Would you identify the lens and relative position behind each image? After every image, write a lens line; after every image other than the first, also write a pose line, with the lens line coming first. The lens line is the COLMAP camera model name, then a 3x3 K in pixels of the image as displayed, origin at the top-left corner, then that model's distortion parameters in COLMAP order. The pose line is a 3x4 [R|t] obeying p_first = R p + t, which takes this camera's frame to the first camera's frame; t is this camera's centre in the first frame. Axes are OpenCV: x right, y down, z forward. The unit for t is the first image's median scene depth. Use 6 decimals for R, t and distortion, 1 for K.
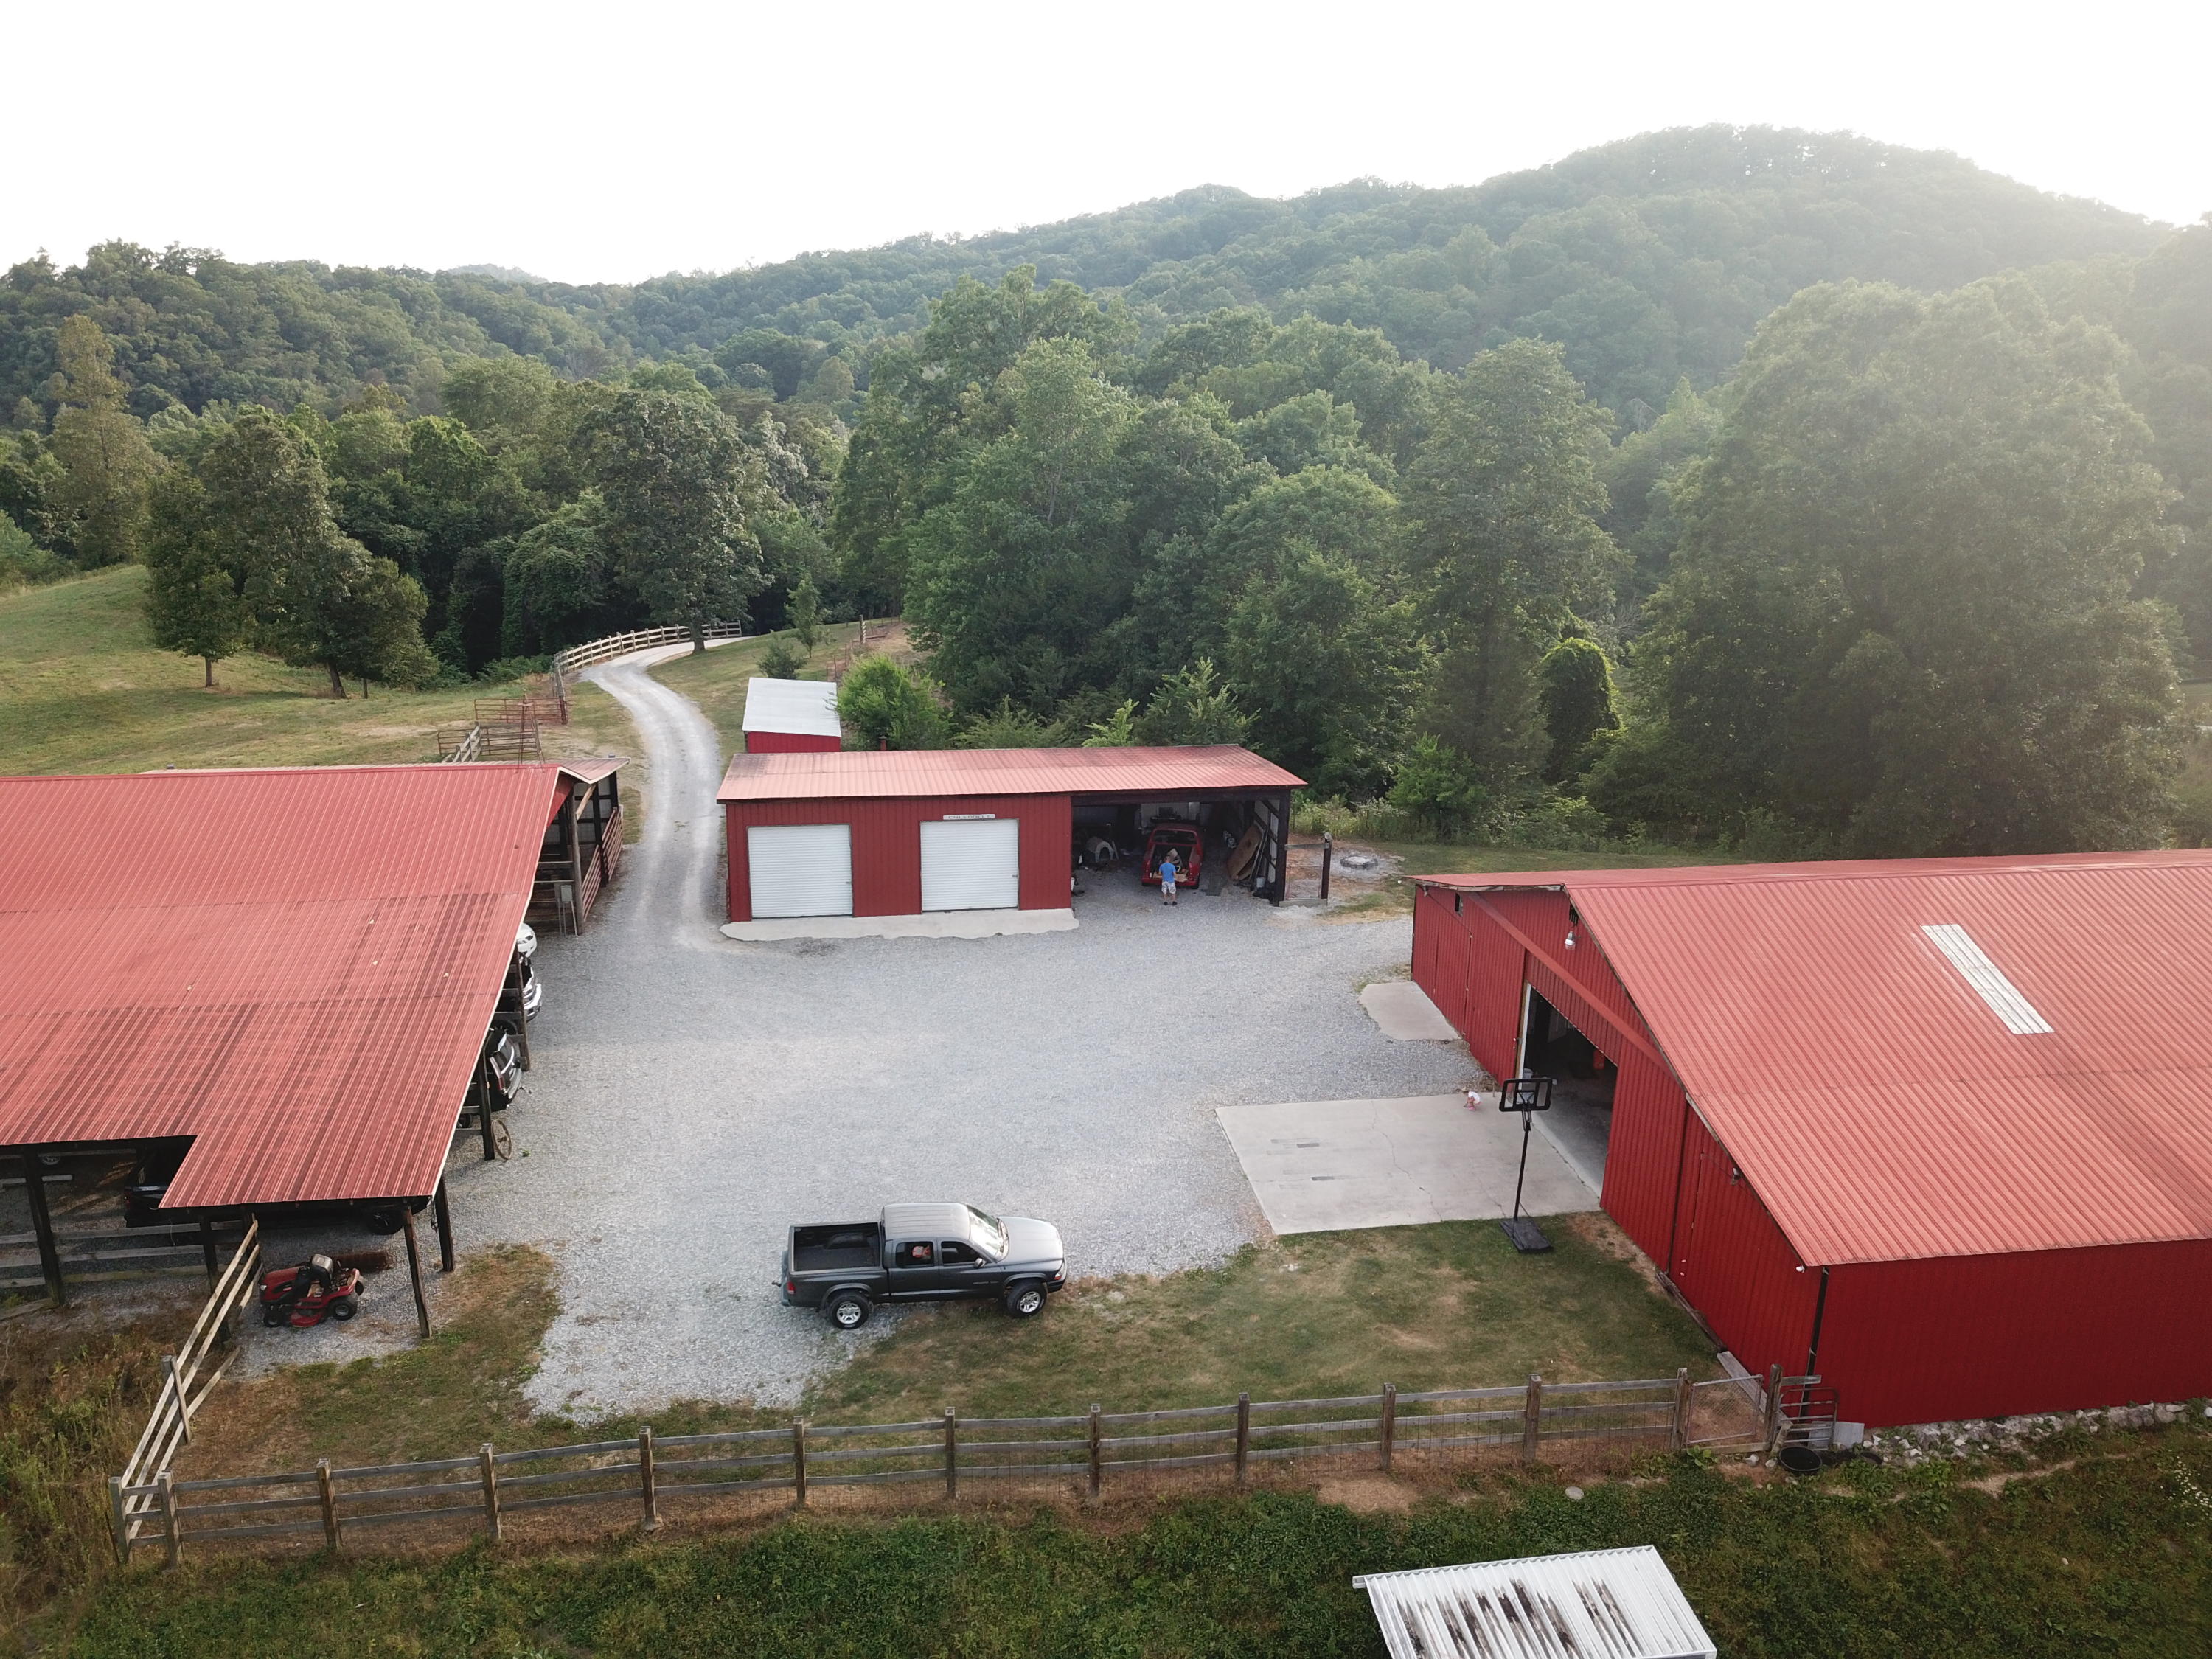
lens RADIAL K [[1694.0, 0, 1100.3], [0, 1694.0, 832.2], [0, 0, 1]] dist [0.019290, -0.013572]
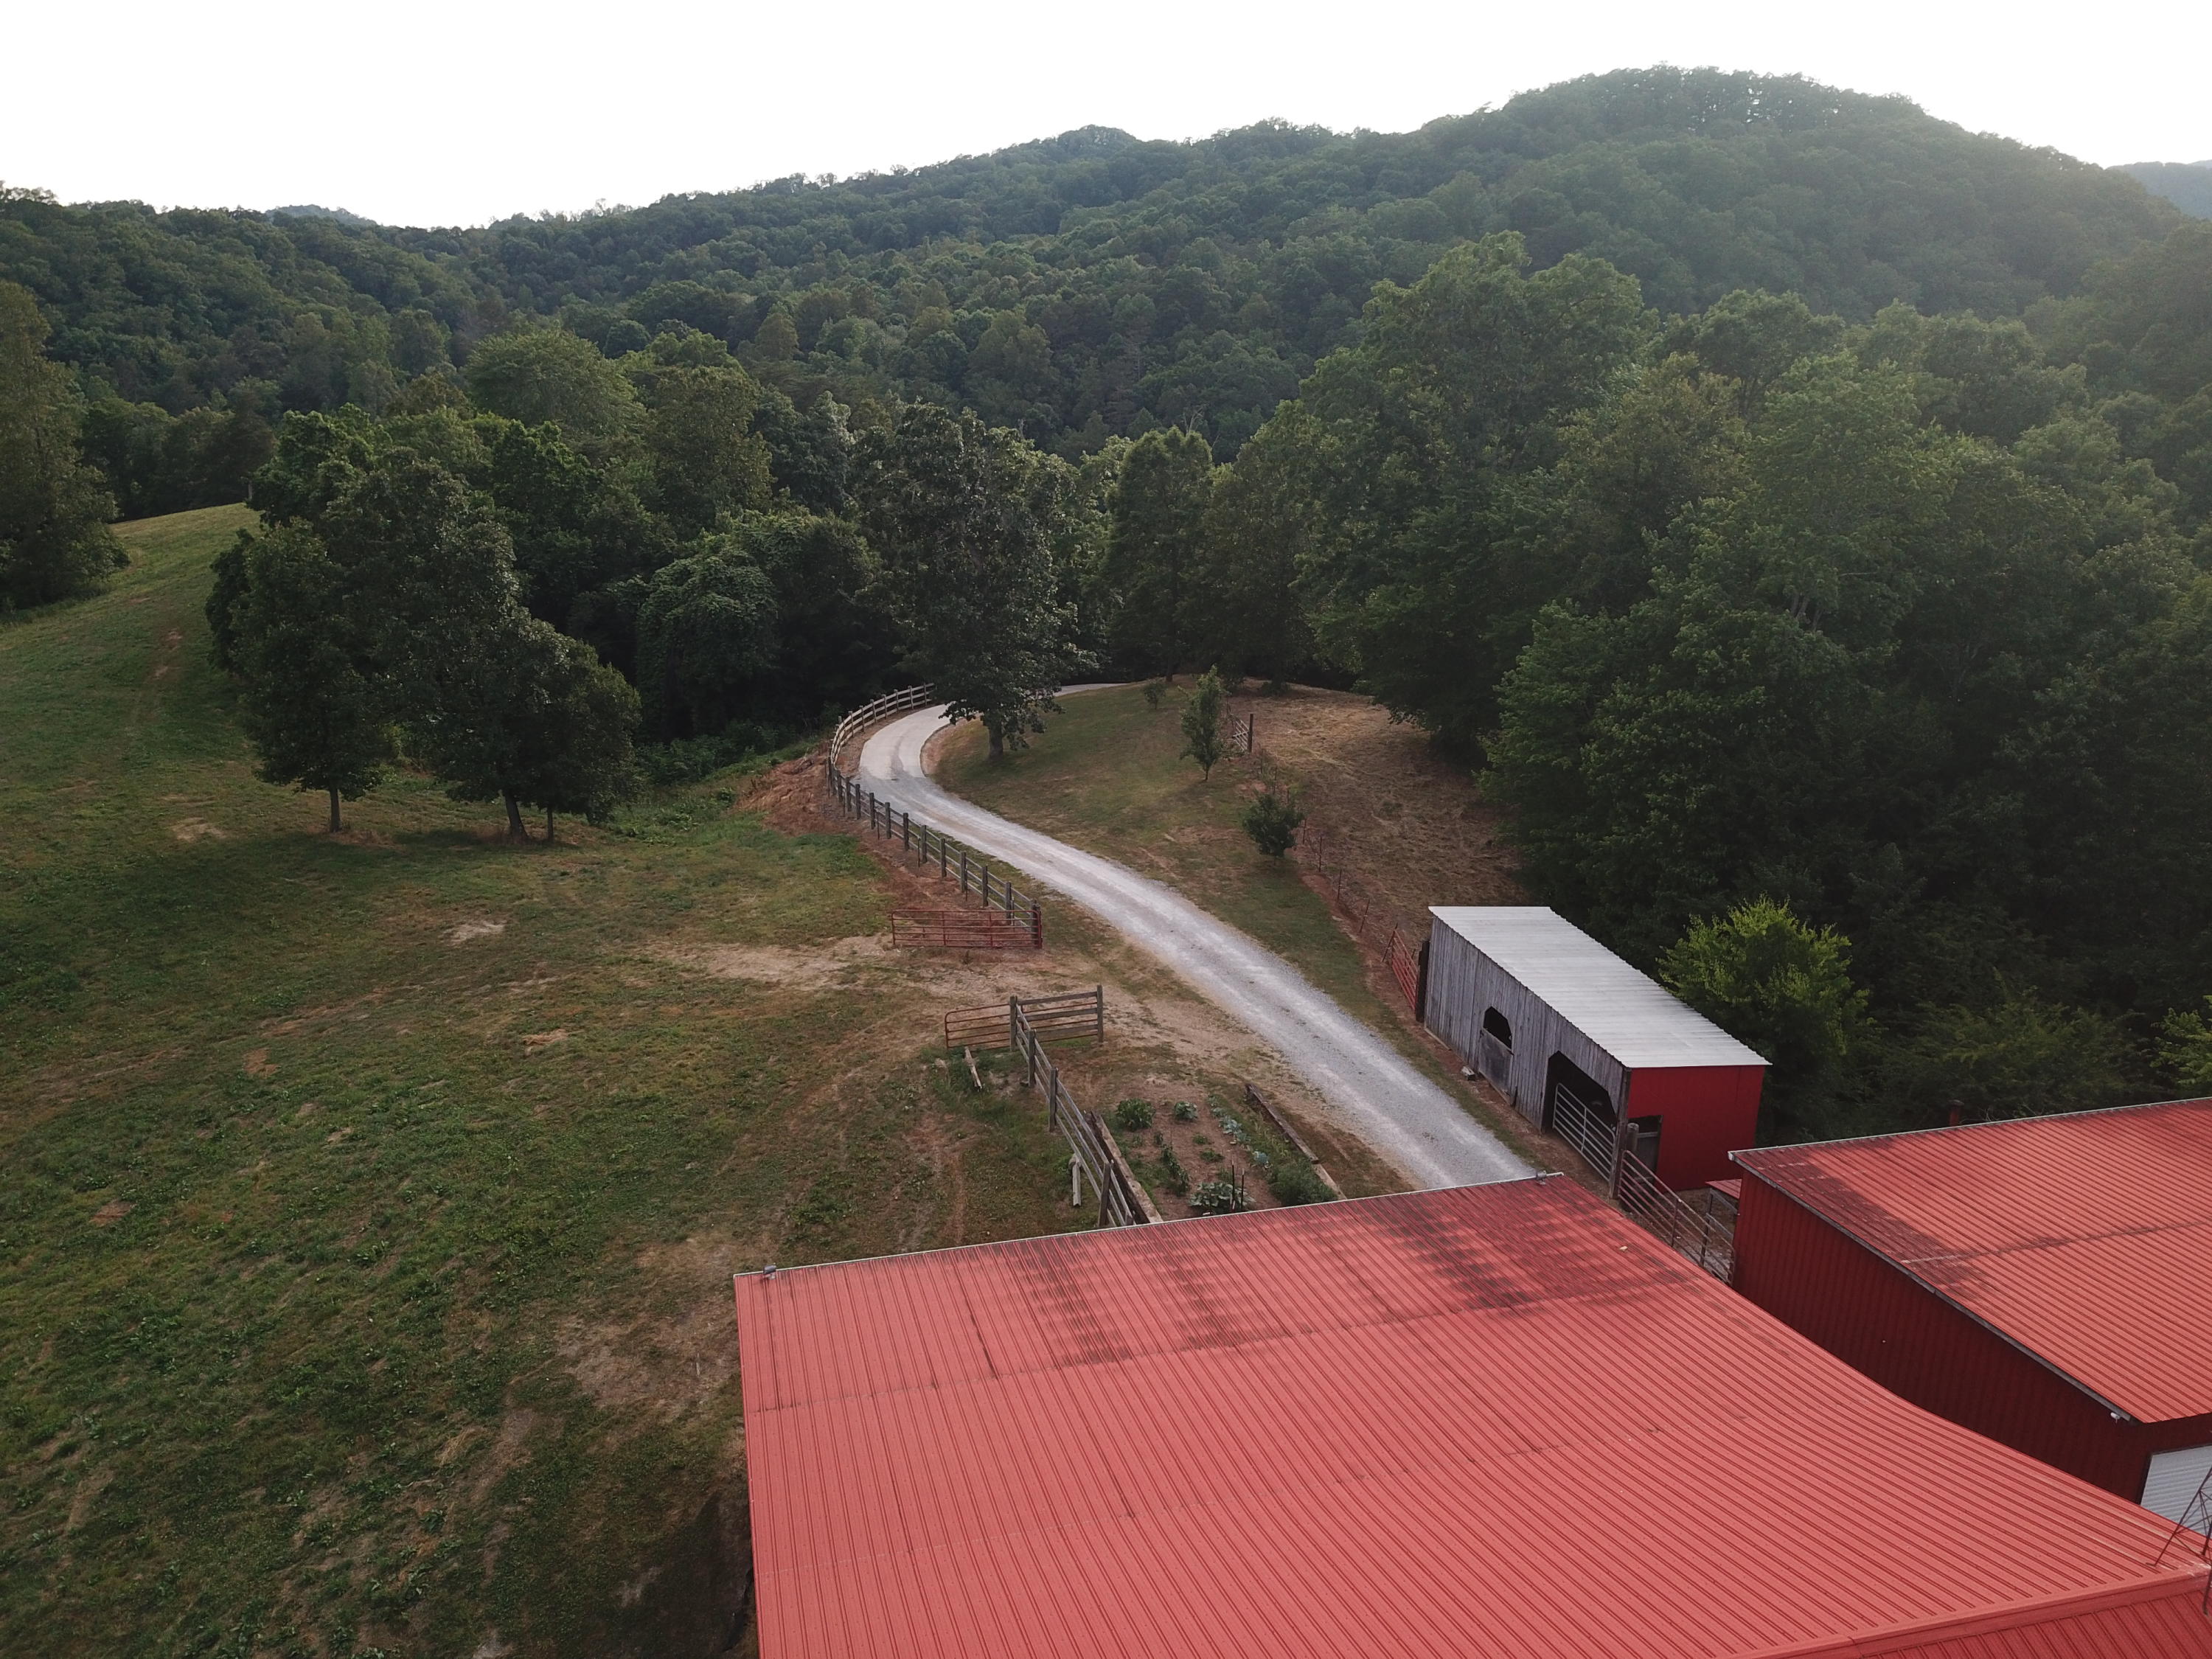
lens RADIAL K [[1694.0, 0, 1101.1], [0, 1694.0, 849.1], [0, 0, 1]] dist [0.019290, -0.013572]
pose [[0.996267, -0.026624, 0.082120, -0.203499], [0.023475, 0.998960, 0.039077, -0.075003], [-0.083075, -0.037004, 0.995856, 0.206623]]
